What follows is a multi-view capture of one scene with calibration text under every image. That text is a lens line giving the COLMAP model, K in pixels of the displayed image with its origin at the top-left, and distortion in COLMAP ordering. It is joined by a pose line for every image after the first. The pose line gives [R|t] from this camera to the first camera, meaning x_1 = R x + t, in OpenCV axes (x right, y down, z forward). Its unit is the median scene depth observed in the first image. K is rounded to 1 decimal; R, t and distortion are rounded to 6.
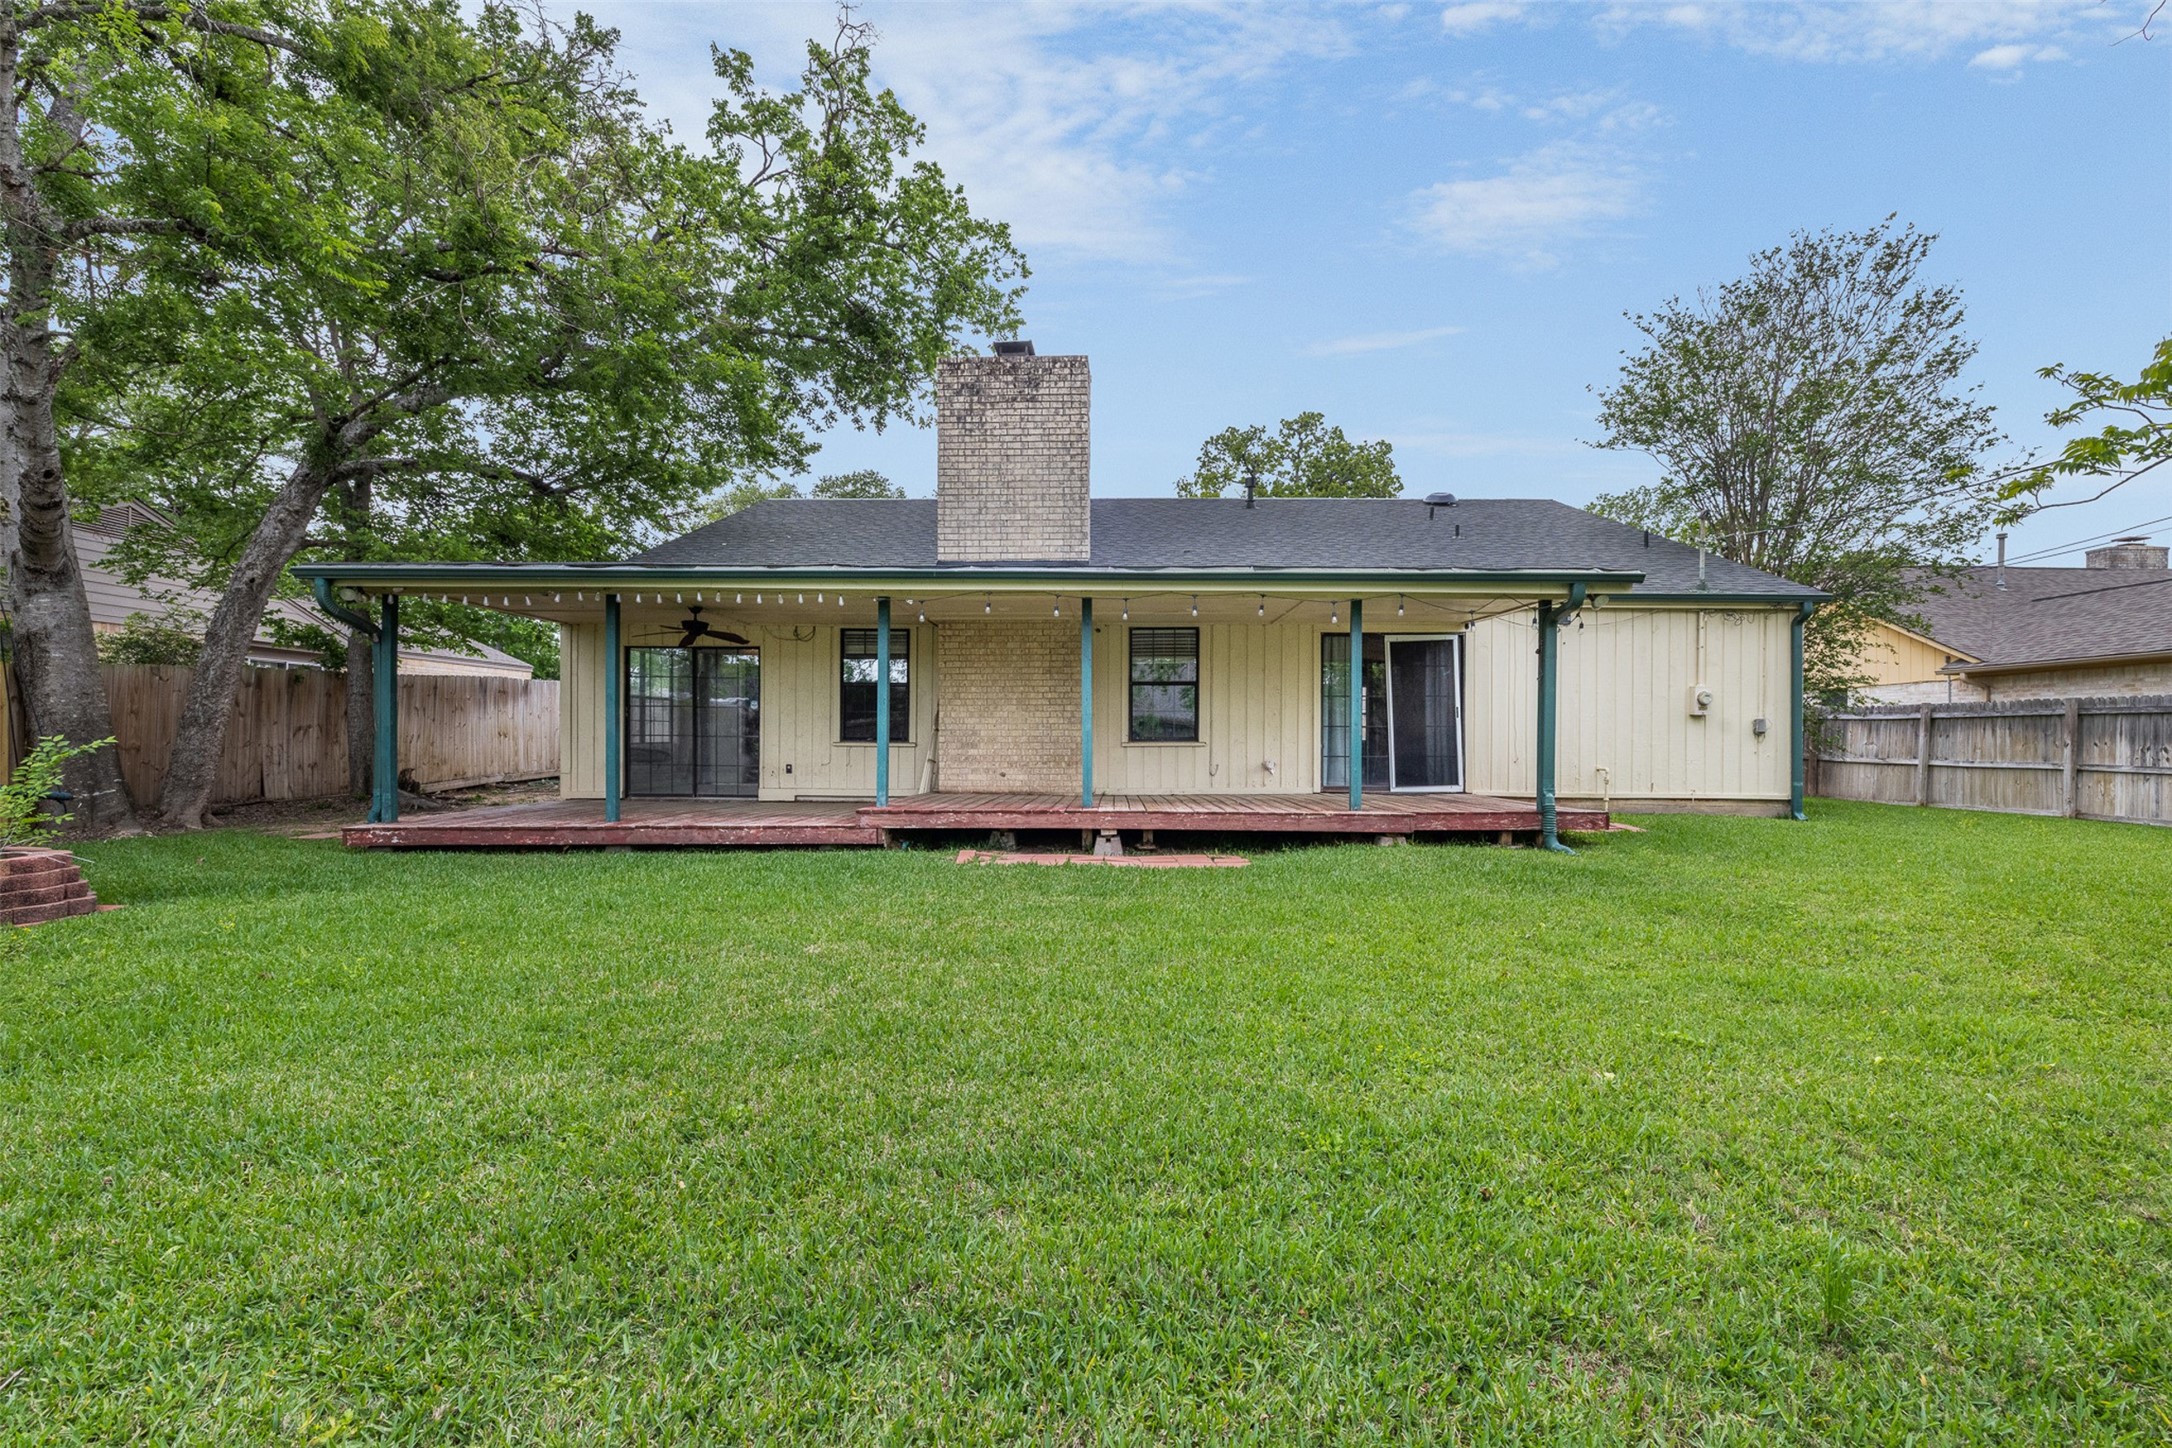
lens RADIAL K [[930.2, 0, 1077.8], [0, 930.2, 731.0], [0, 0, 1]] dist [0.009073, -0.000020]
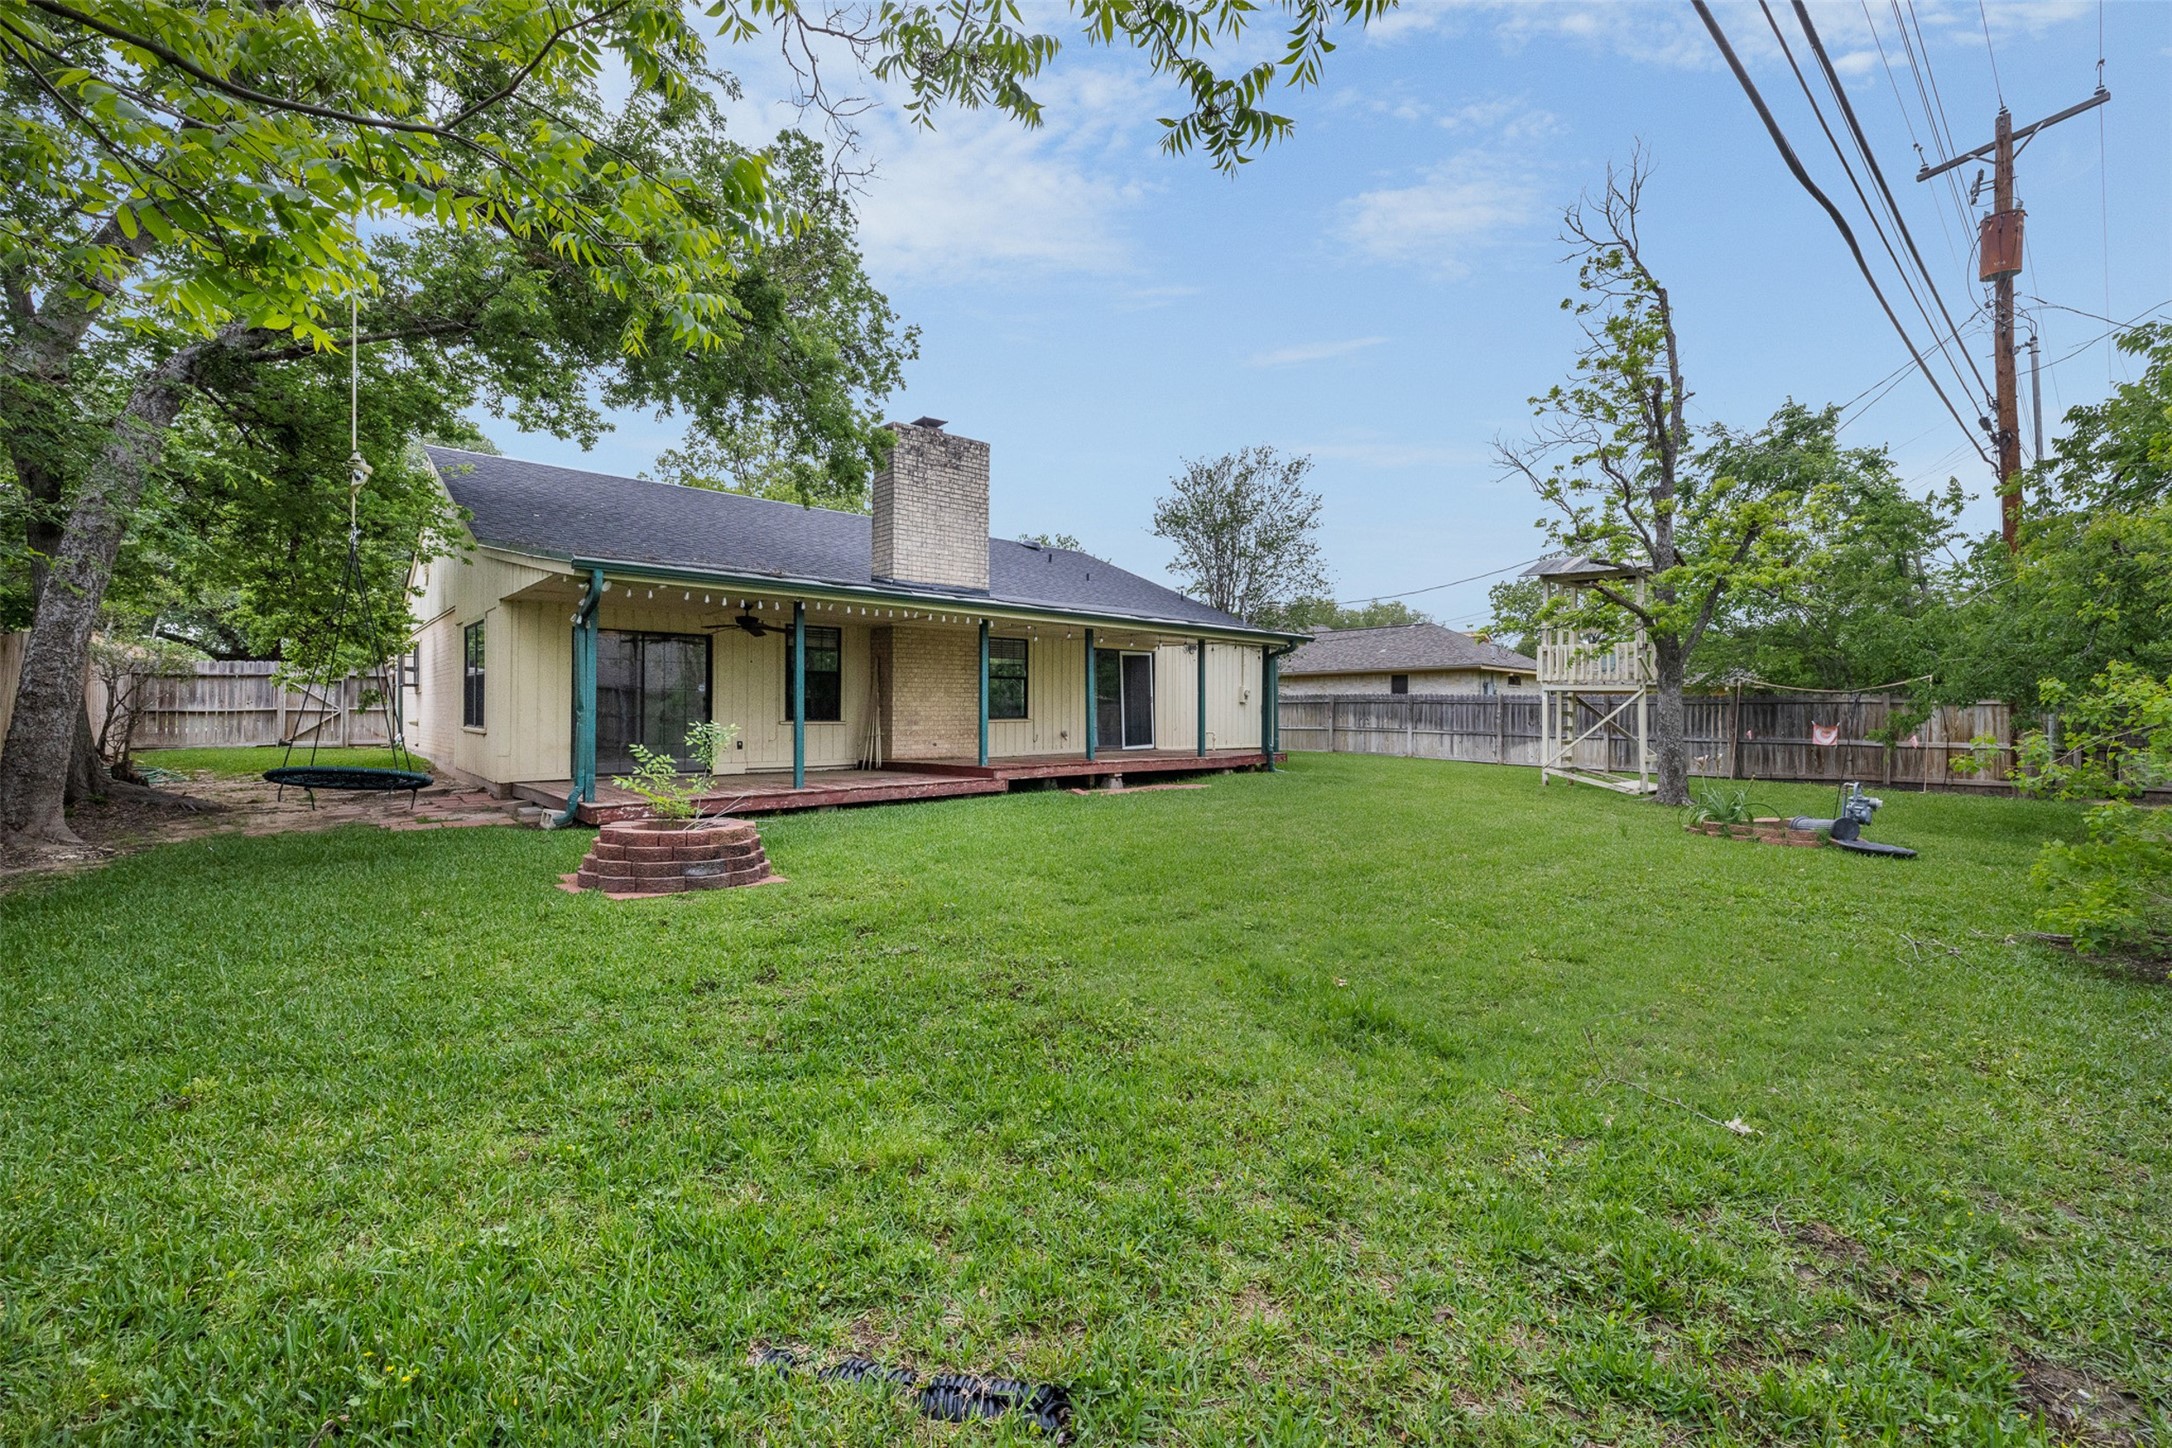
lens RADIAL K [[930.2, 0, 1094.9], [0, 930.2, 717.1], [0, 0, 1]] dist [0.009073, -0.000020]
pose [[0.720778, -0.004842, 0.693149, -0.816815], [-0.007743, 0.999857, 0.015036, -0.013936], [-0.693123, -0.016205, 0.720637, -0.120775]]
